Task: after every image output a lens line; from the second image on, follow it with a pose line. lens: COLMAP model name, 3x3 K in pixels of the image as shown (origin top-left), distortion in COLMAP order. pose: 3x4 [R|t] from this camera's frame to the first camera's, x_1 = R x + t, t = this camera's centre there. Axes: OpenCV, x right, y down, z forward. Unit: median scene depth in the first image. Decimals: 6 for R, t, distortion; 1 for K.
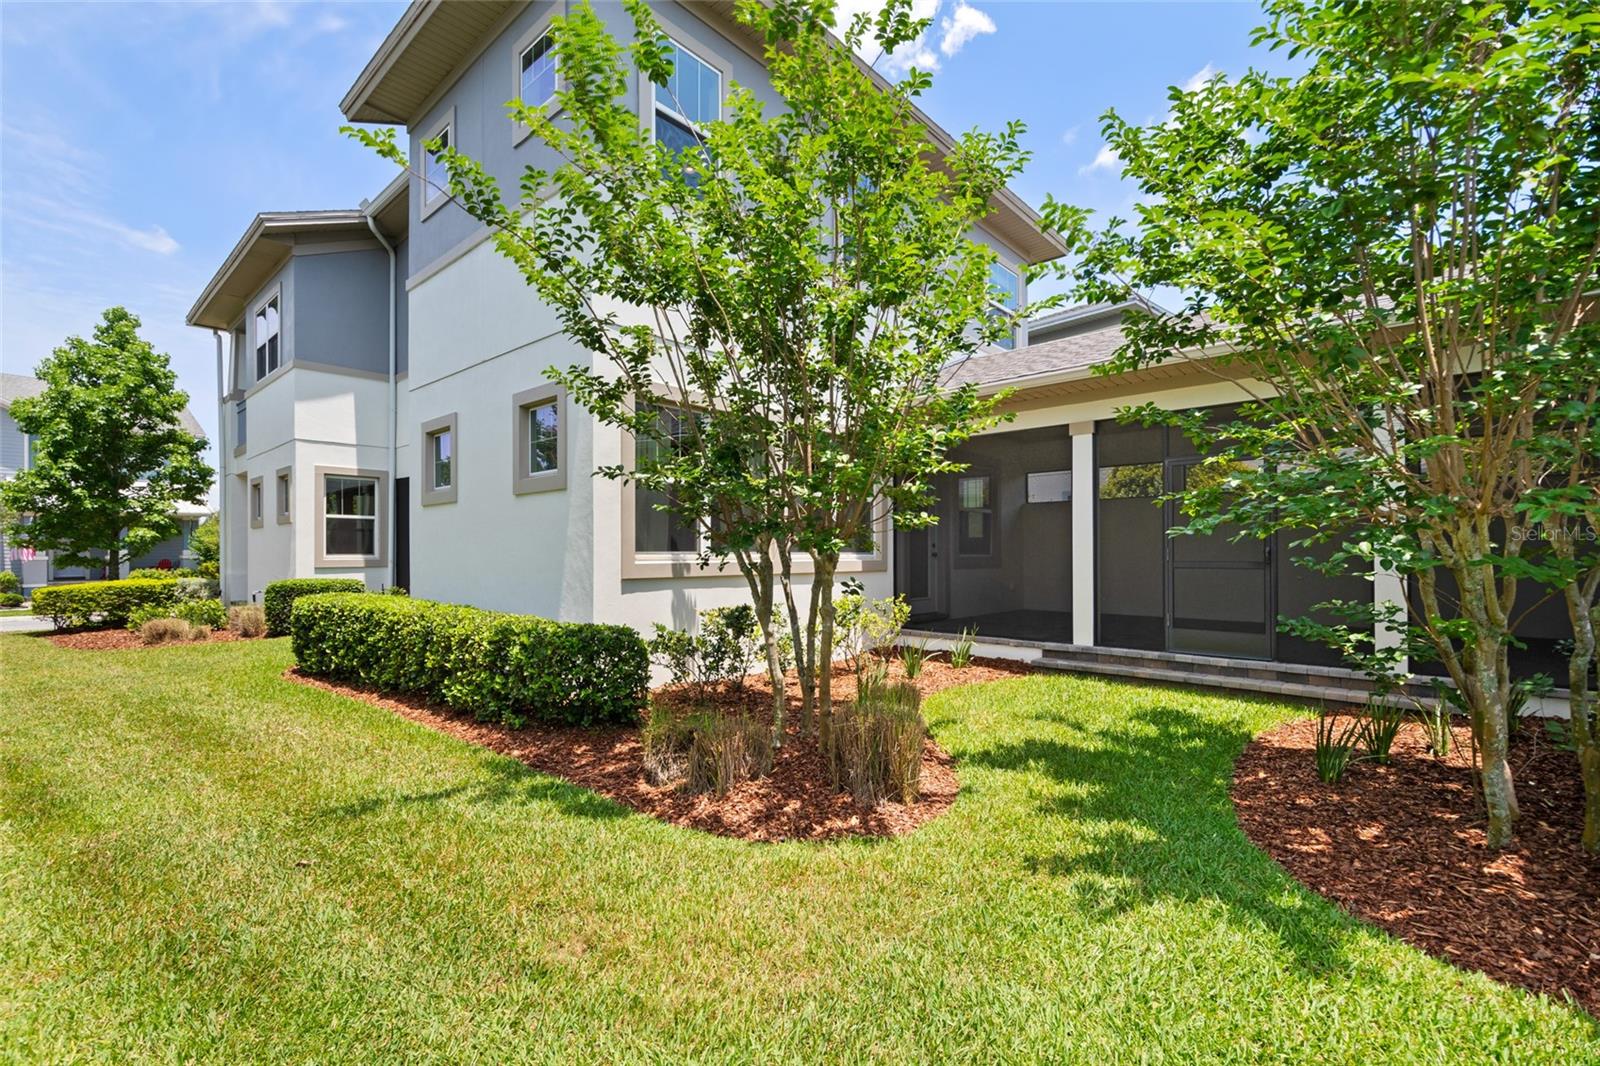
lens RADIAL K [[703.9, 0, 801.4], [0, 703.9, 541.2], [0, 0, 1]] dist [0.014666, 0.000213]
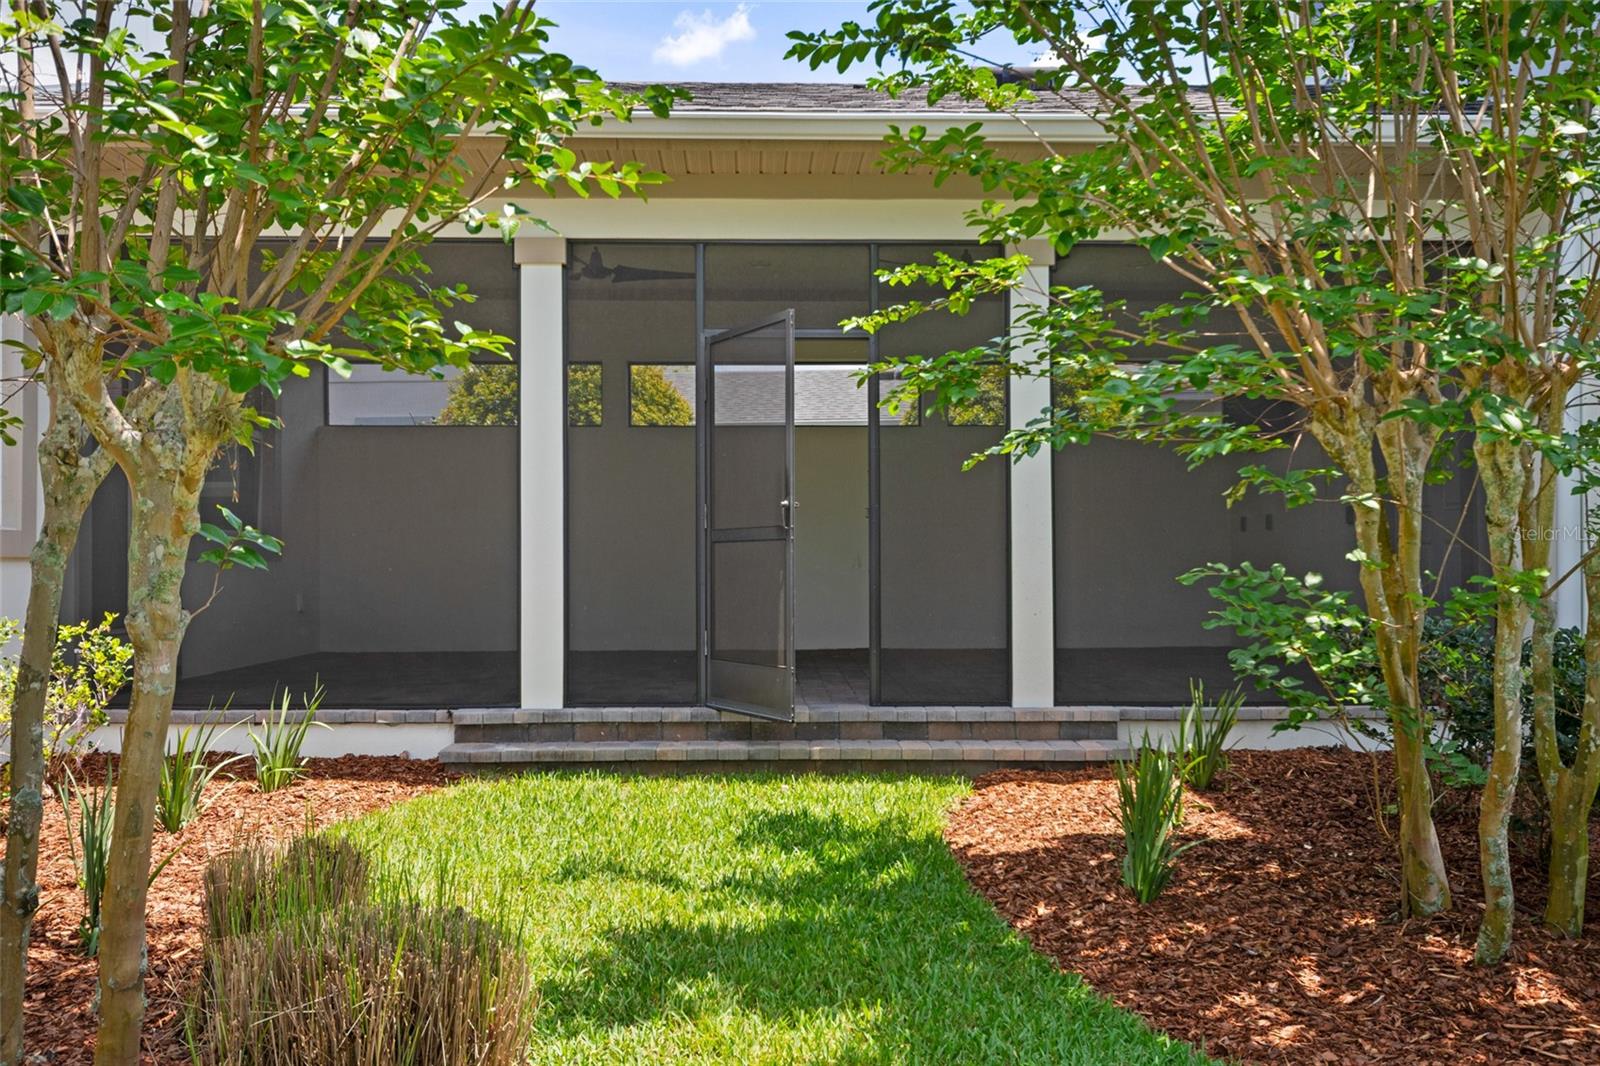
lens RADIAL K [[1300.2, 0, 798.3], [0, 1300.2, 528.5], [0, 0, 1]] dist [0.000459, -0.006794]
pose [[0.736230, -0.003412, 0.676723, -0.146626], [-0.001202, 0.999979, 0.006350, 0.021382], [-0.676731, -0.005489, 0.736210, 0.322347]]
